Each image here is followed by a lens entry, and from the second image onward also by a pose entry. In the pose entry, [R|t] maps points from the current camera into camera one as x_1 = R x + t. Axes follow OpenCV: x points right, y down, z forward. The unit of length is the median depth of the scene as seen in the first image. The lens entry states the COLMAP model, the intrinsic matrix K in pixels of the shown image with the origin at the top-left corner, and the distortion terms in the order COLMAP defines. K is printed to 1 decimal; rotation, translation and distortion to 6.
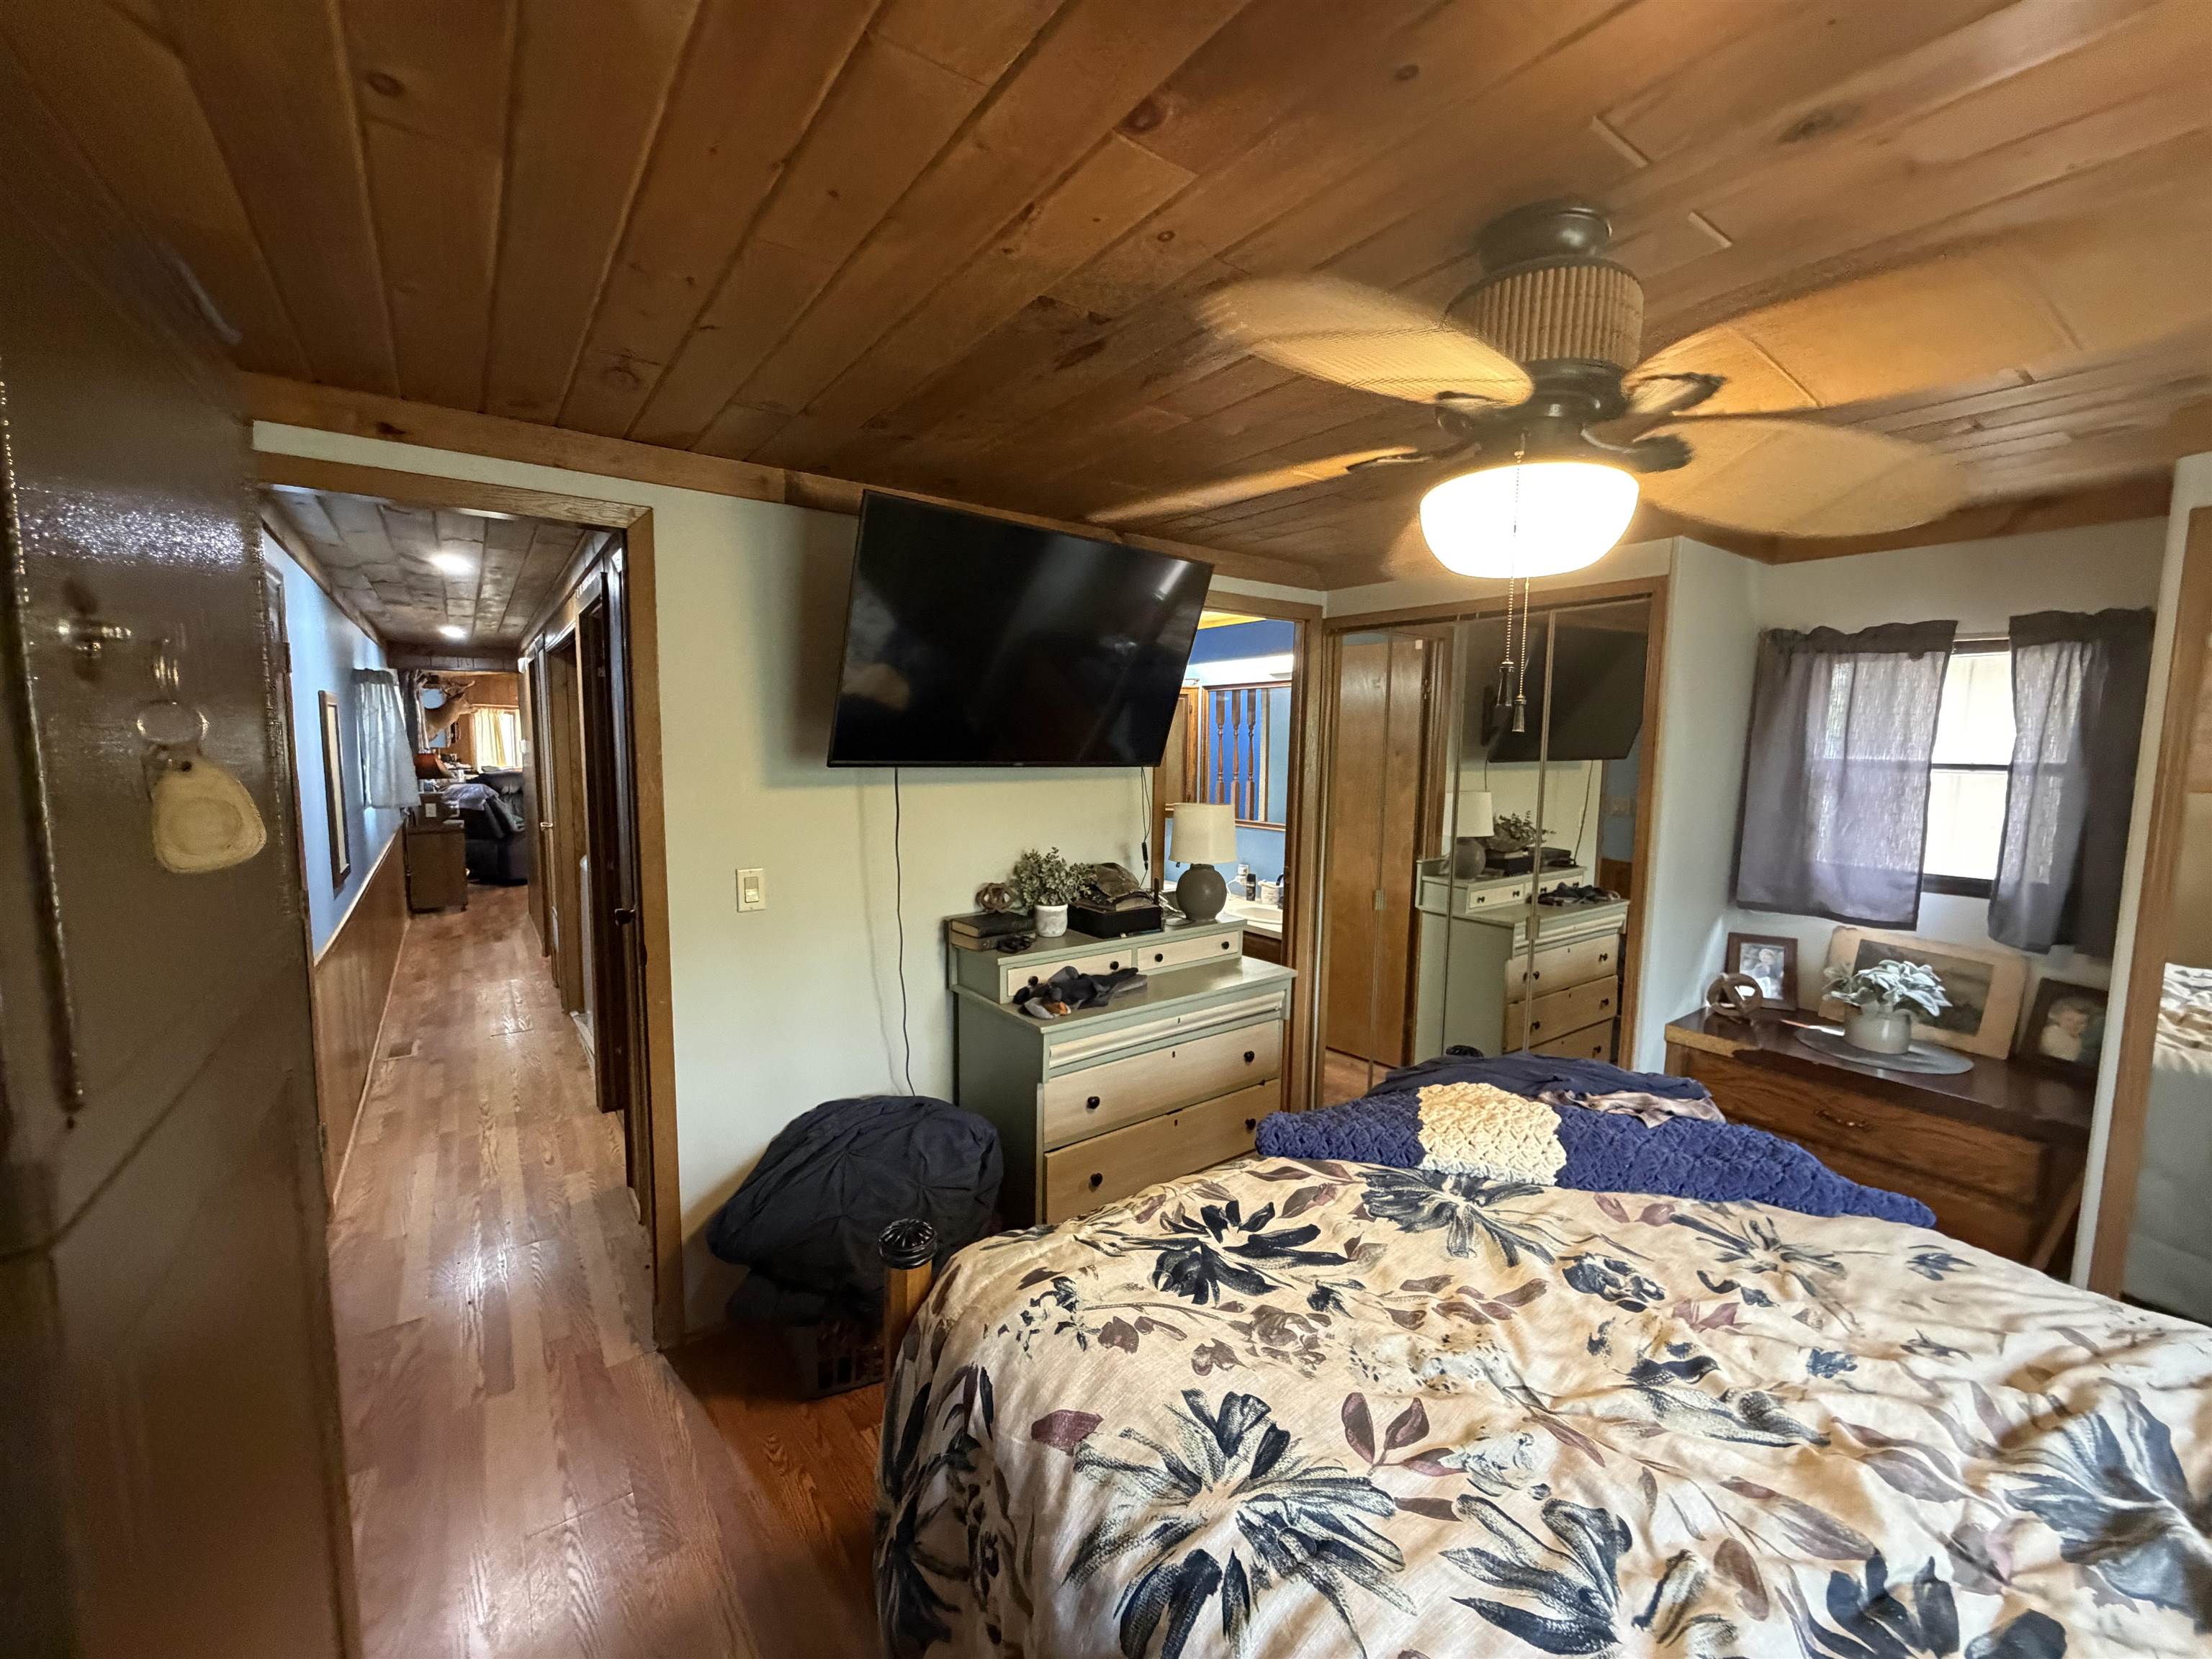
lens RADIAL K [[892.3, 0, 1101.5], [0, 892.3, 832.0], [0, 0, 1]] dist [0.008428, 0.000096]
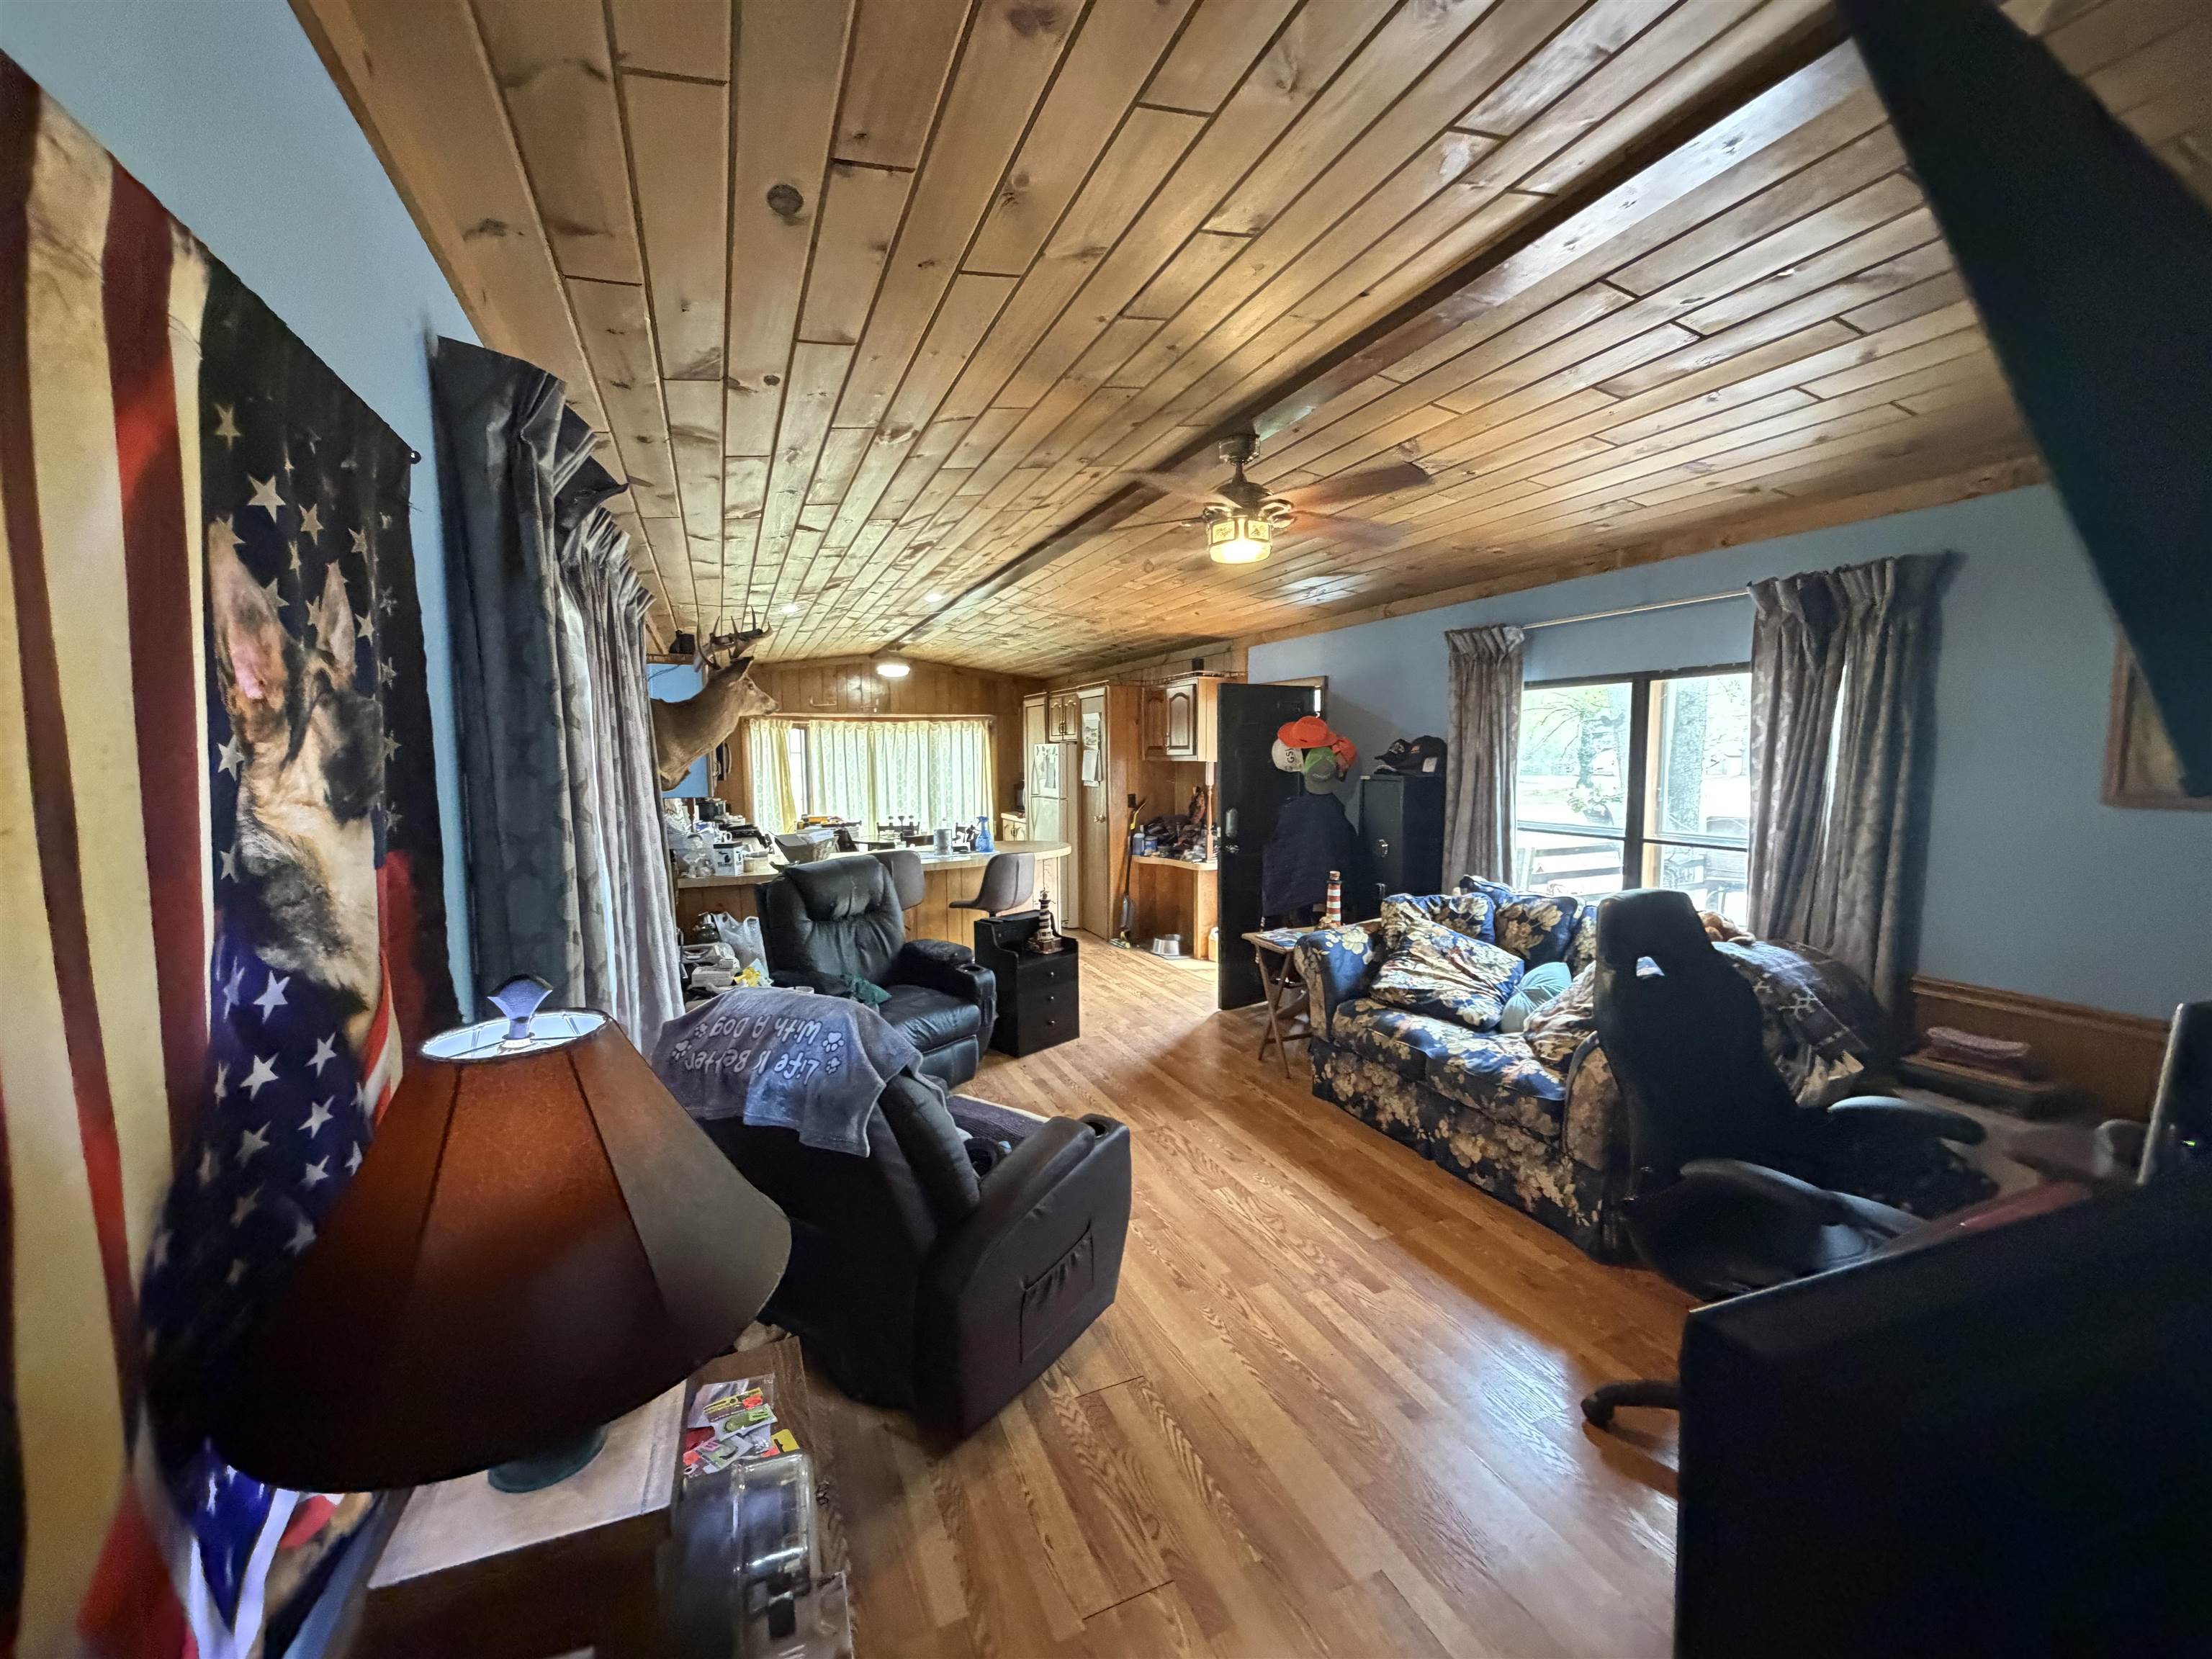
lens RADIAL K [[892.3, 0, 1101.5], [0, 892.3, 832.0], [0, 0, 1]] dist [0.008428, 0.000096]
pose [[0.976138, -0.015047, -0.216627, -1.028835], [0.013125, 0.999861, -0.010309, -0.163971], [0.216752, 0.007220, 0.976200, 1.409786]]
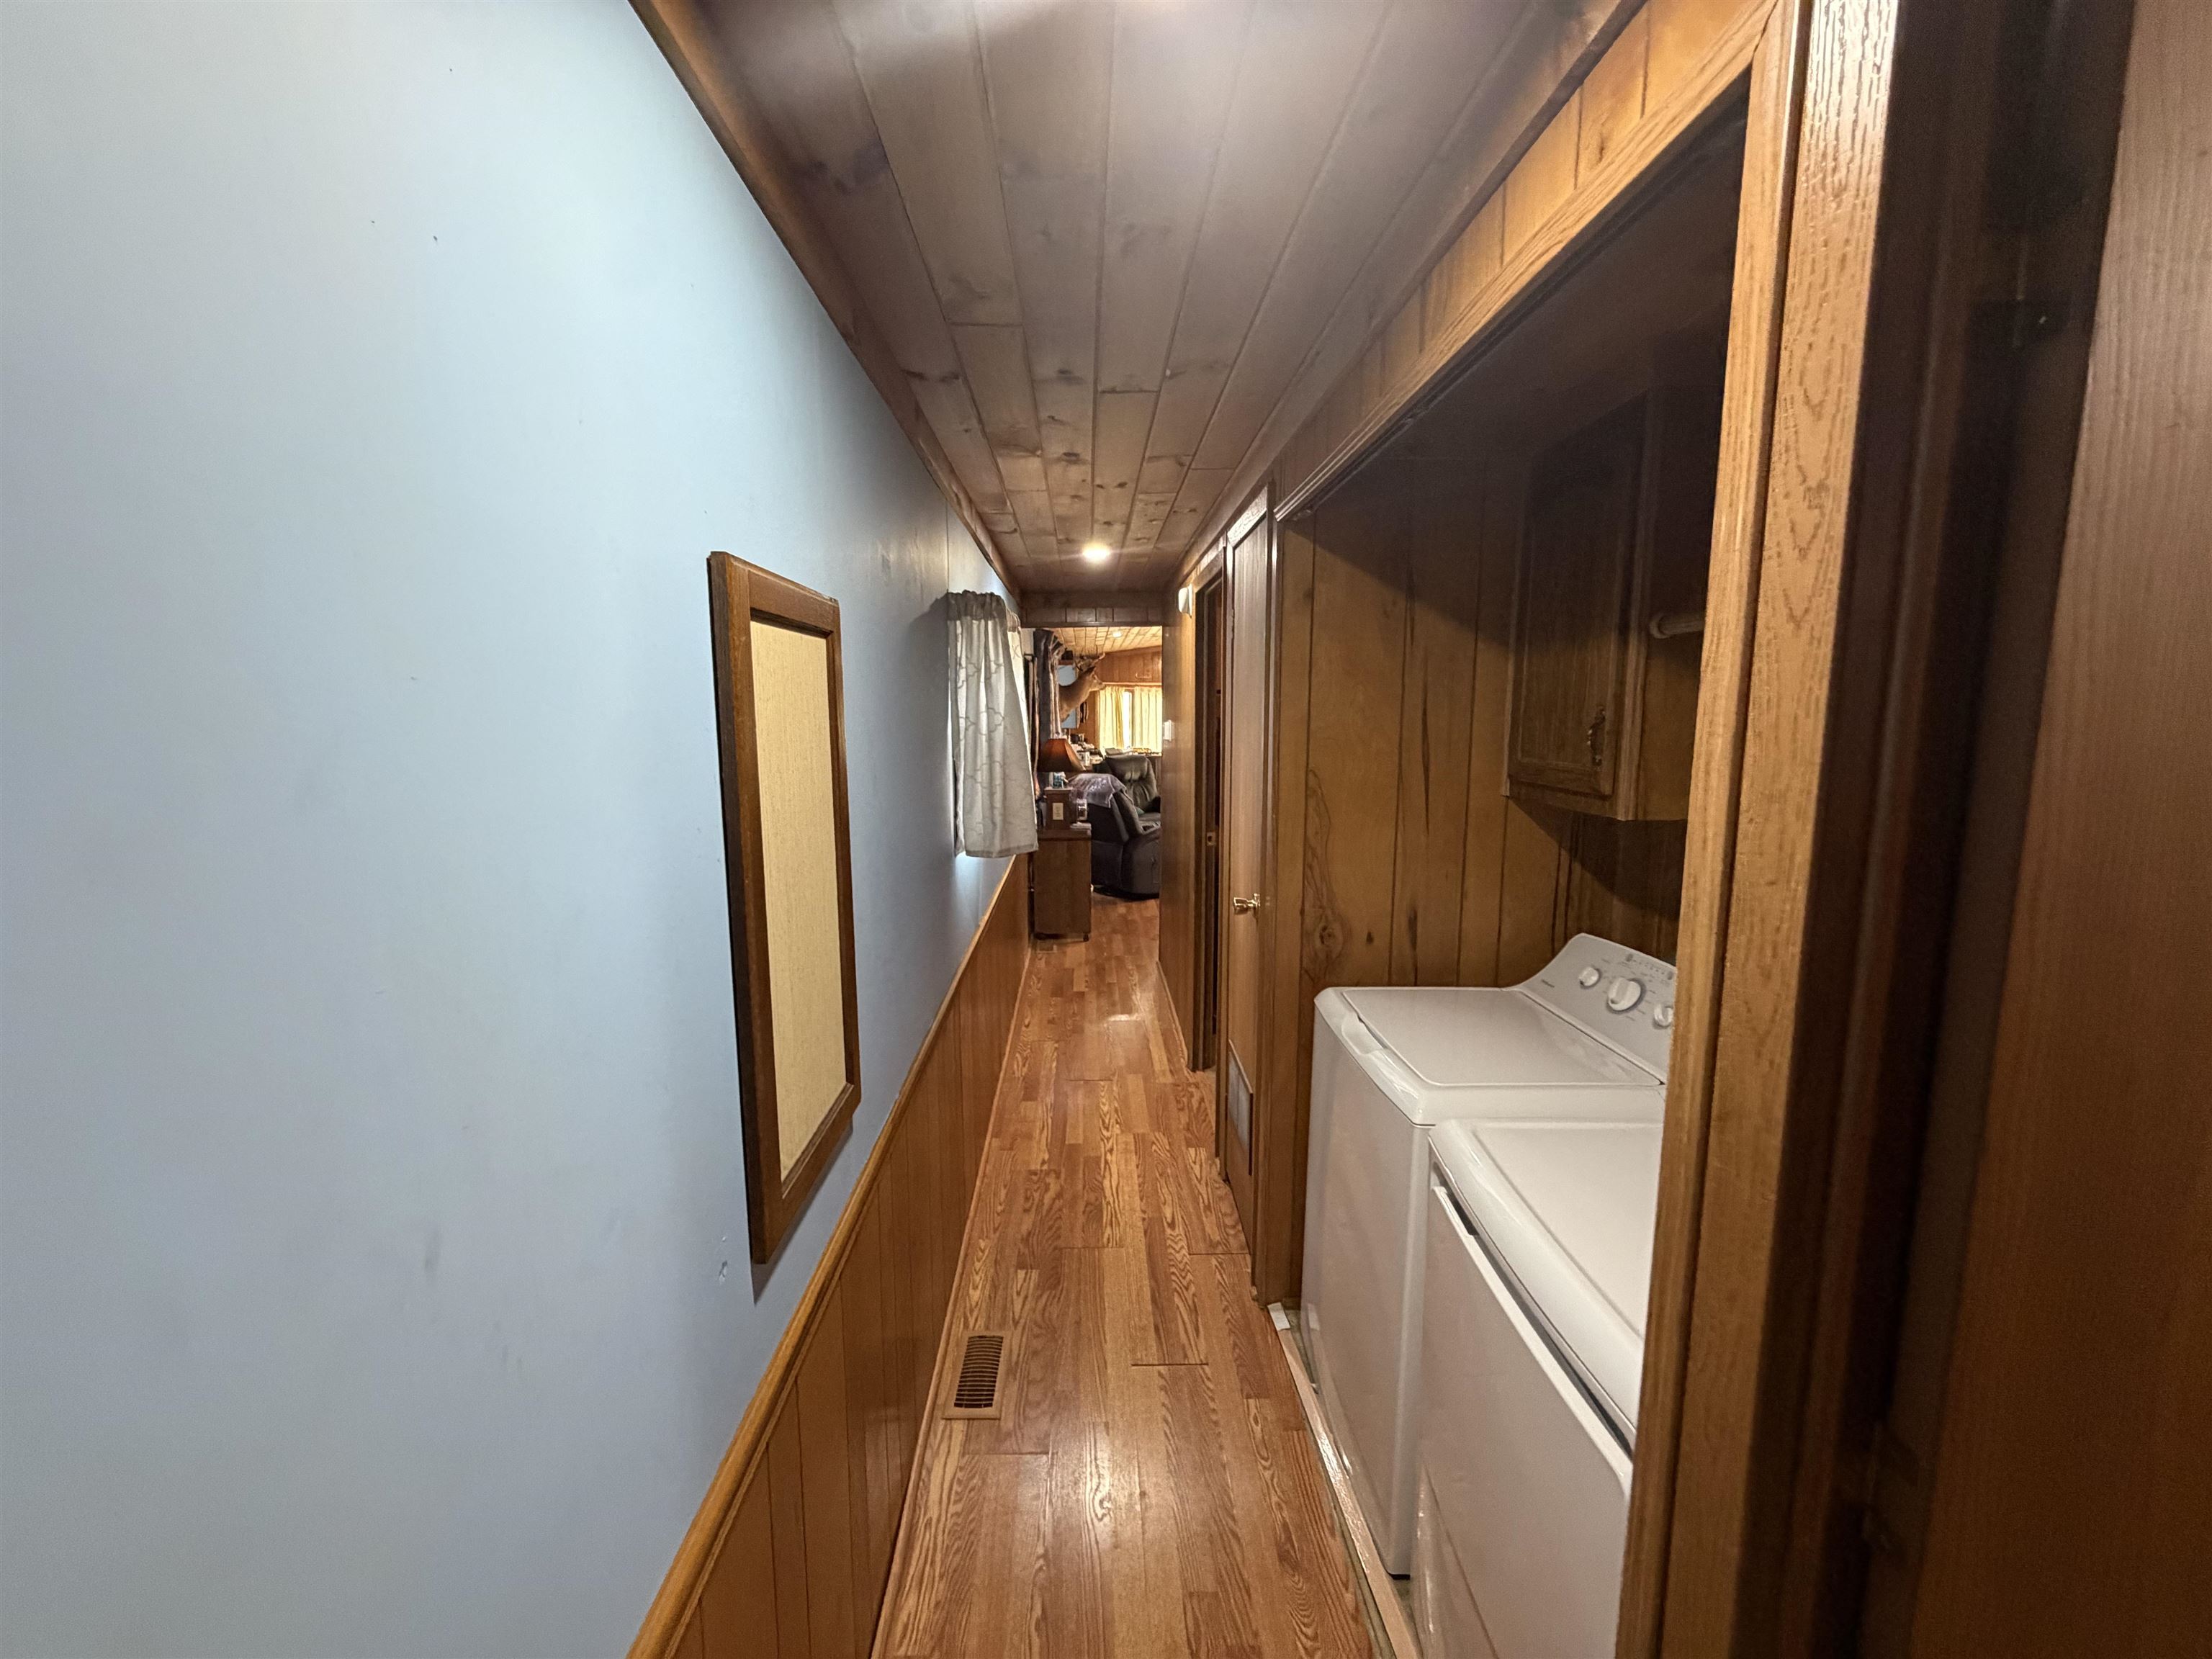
lens RADIAL K [[892.3, 0, 1101.5], [0, 892.3, 832.0], [0, 0, 1]] dist [0.008428, 0.000096]
pose [[0.826193, 0.061438, -0.560027, -0.422318], [-0.045461, 0.998065, 0.042426, -0.062590], [0.561550, -0.009593, 0.827387, 0.569486]]
